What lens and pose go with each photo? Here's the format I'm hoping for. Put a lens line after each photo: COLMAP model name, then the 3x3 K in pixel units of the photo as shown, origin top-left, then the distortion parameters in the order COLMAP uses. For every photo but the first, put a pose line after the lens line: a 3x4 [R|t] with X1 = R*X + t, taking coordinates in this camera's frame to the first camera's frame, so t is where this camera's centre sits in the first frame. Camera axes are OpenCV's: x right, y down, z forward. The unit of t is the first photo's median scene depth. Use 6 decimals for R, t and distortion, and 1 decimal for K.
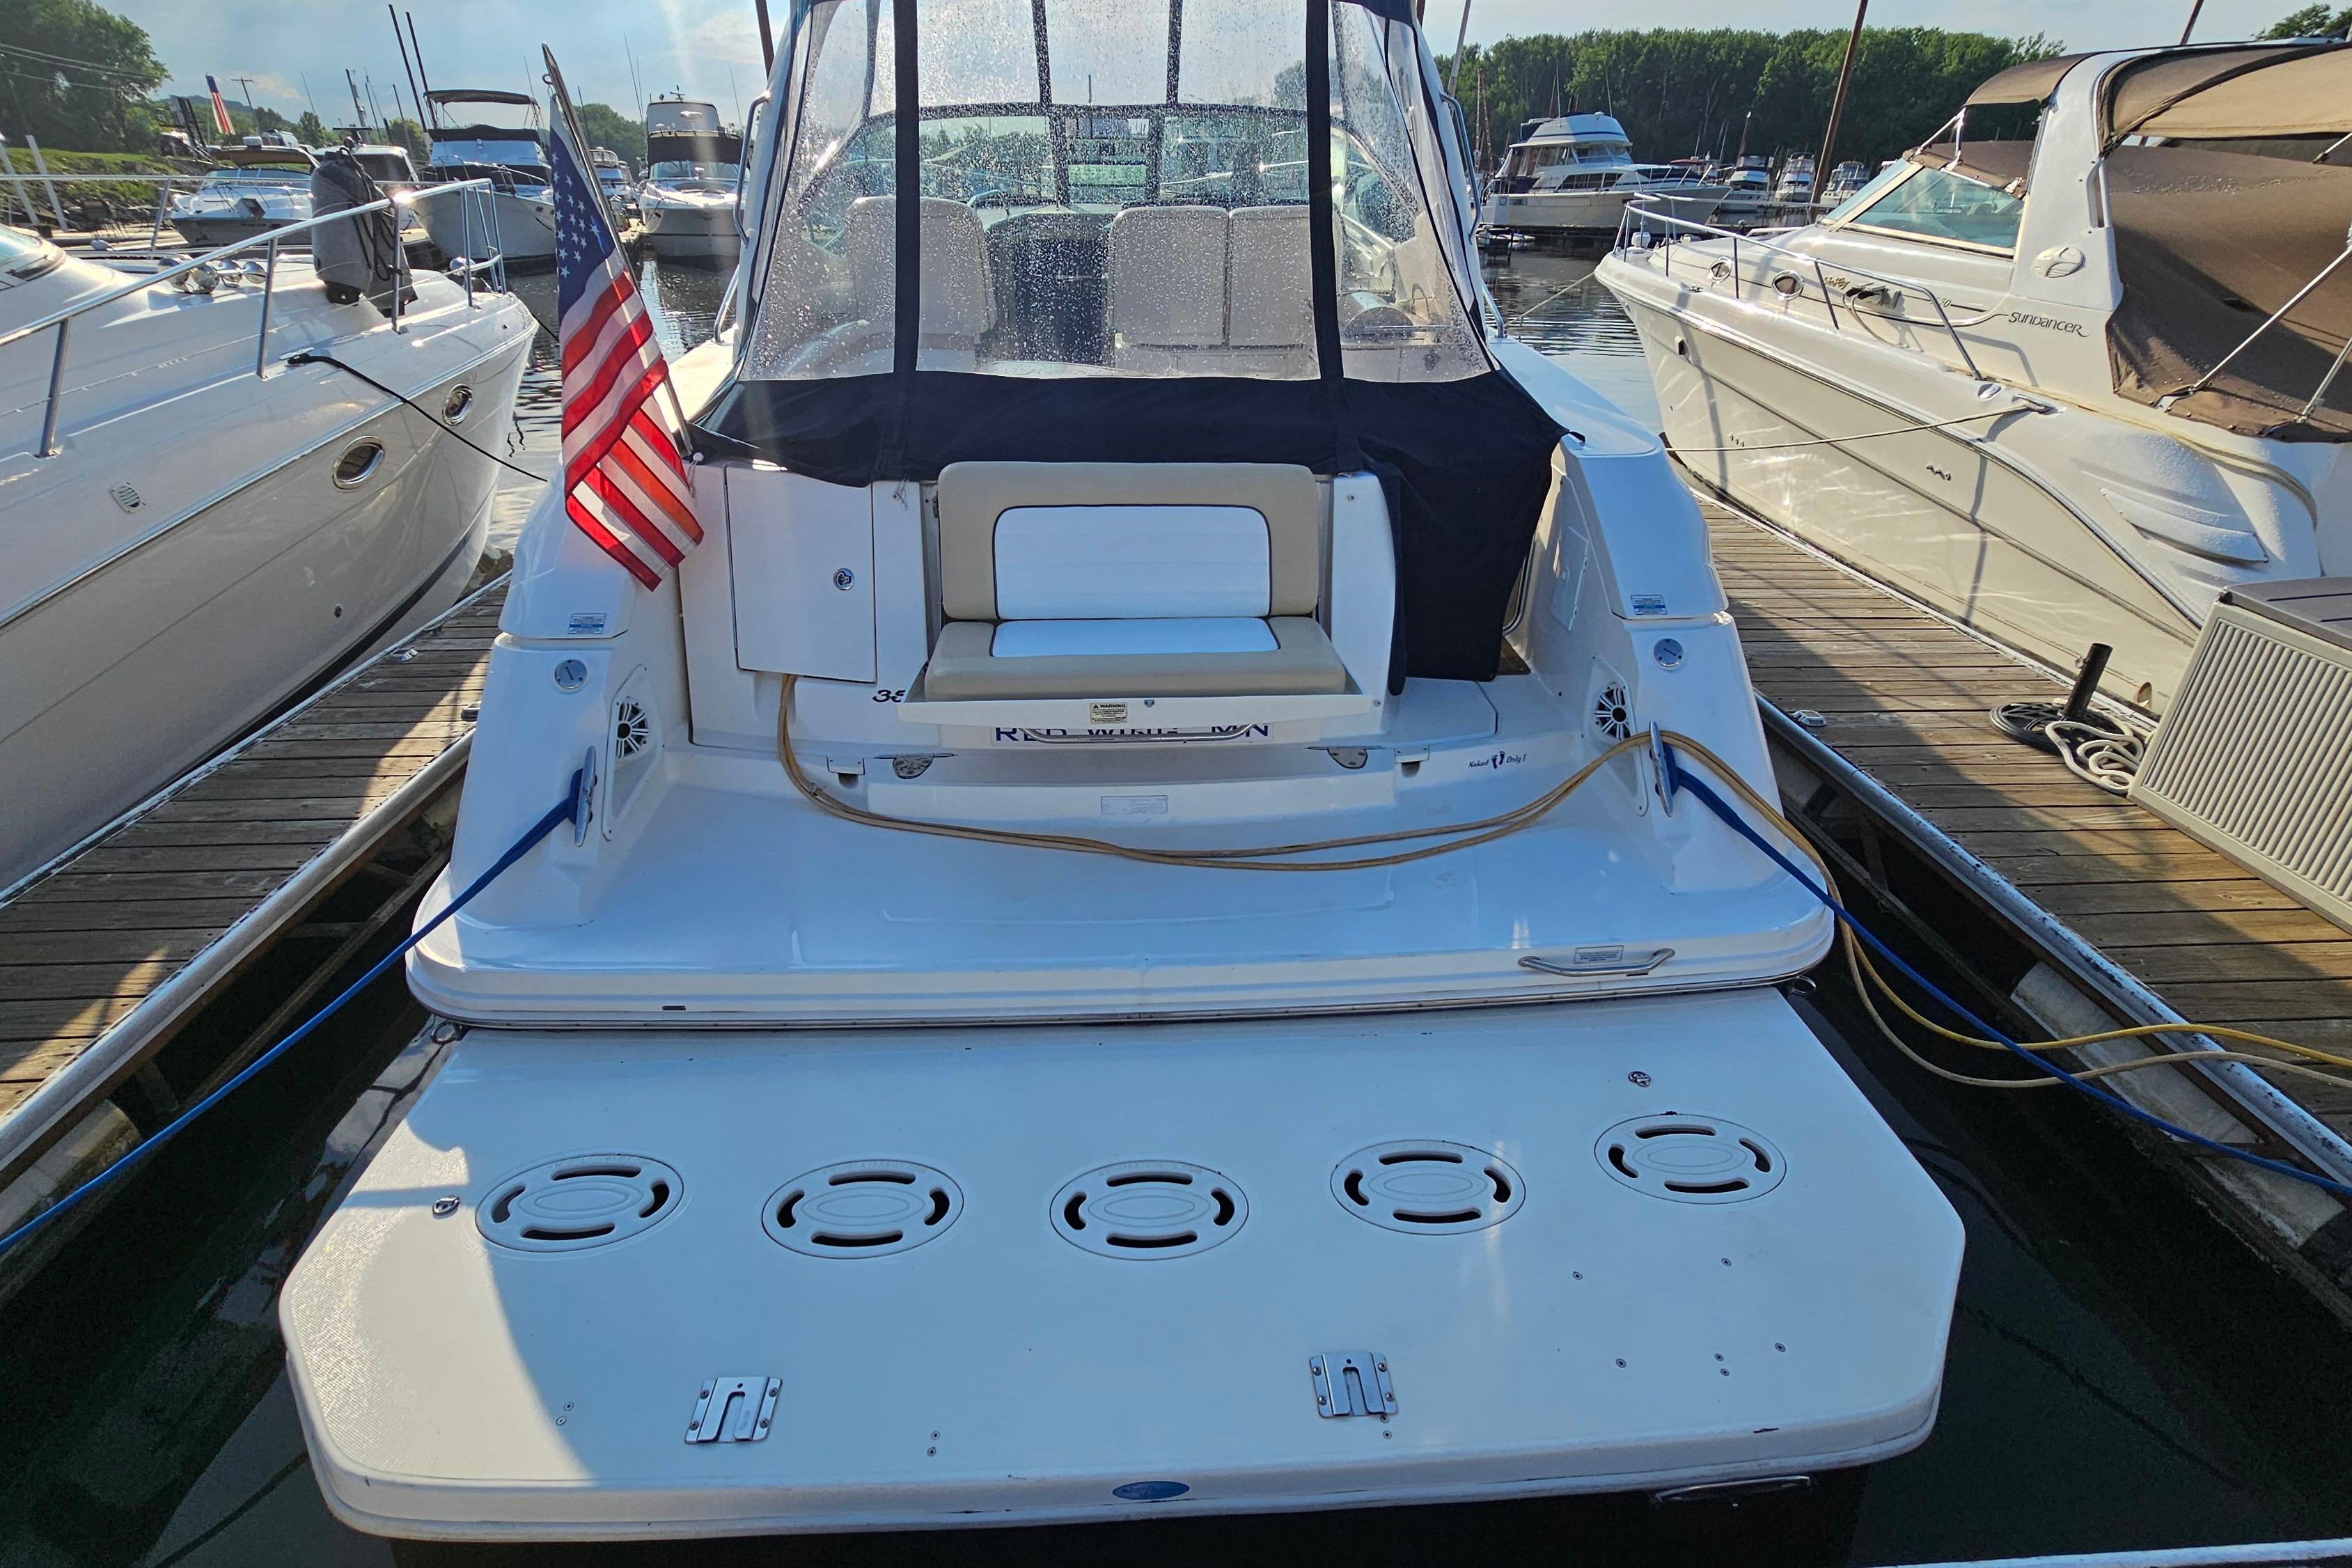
lens RADIAL K [[1127.9, 0, 1176.0], [0, 1127.9, 784.0], [0, 0, 1]] dist [-0.000265, -0.000358]
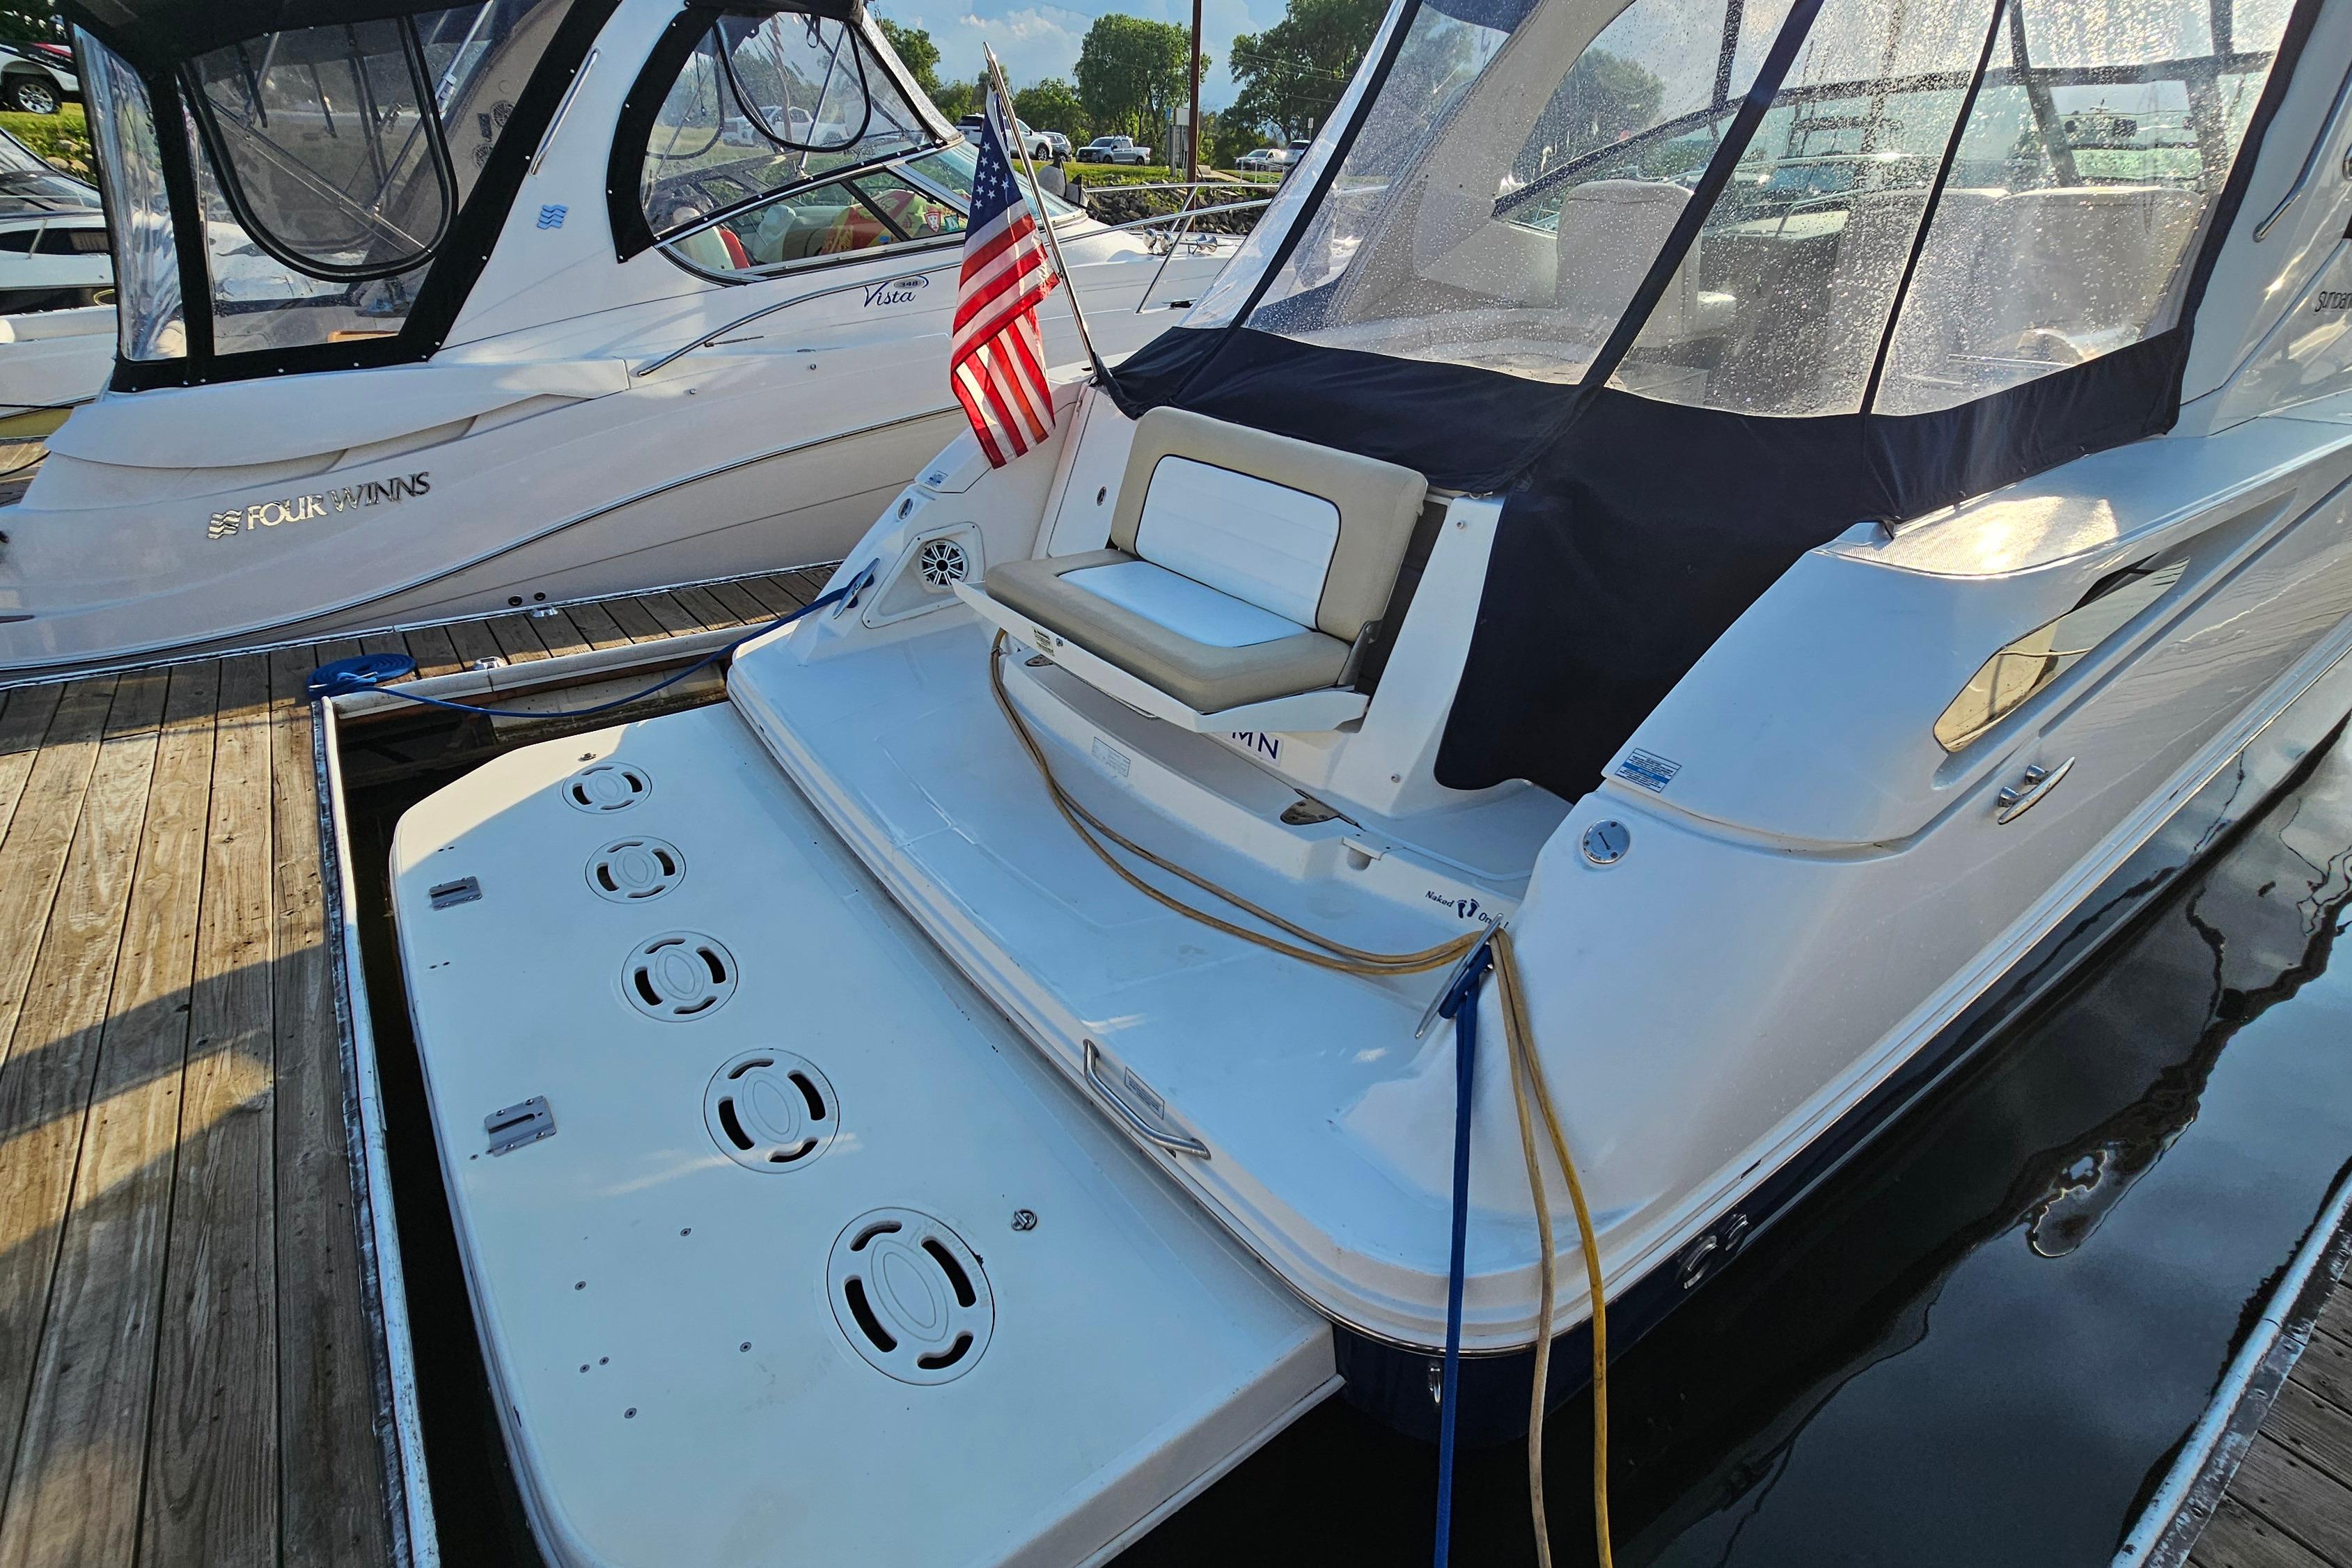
lens RADIAL K [[1150.1, 0, 1176.0], [0, 1150.1, 784.0], [0, 0, 1]] dist [-0.002195, -0.000619]
pose [[0.535628, 0.382206, -0.753008, 0.846841], [-0.401319, 0.899789, 0.171242, -0.172932], [0.742998, 0.210474, 0.635339, 0.443299]]
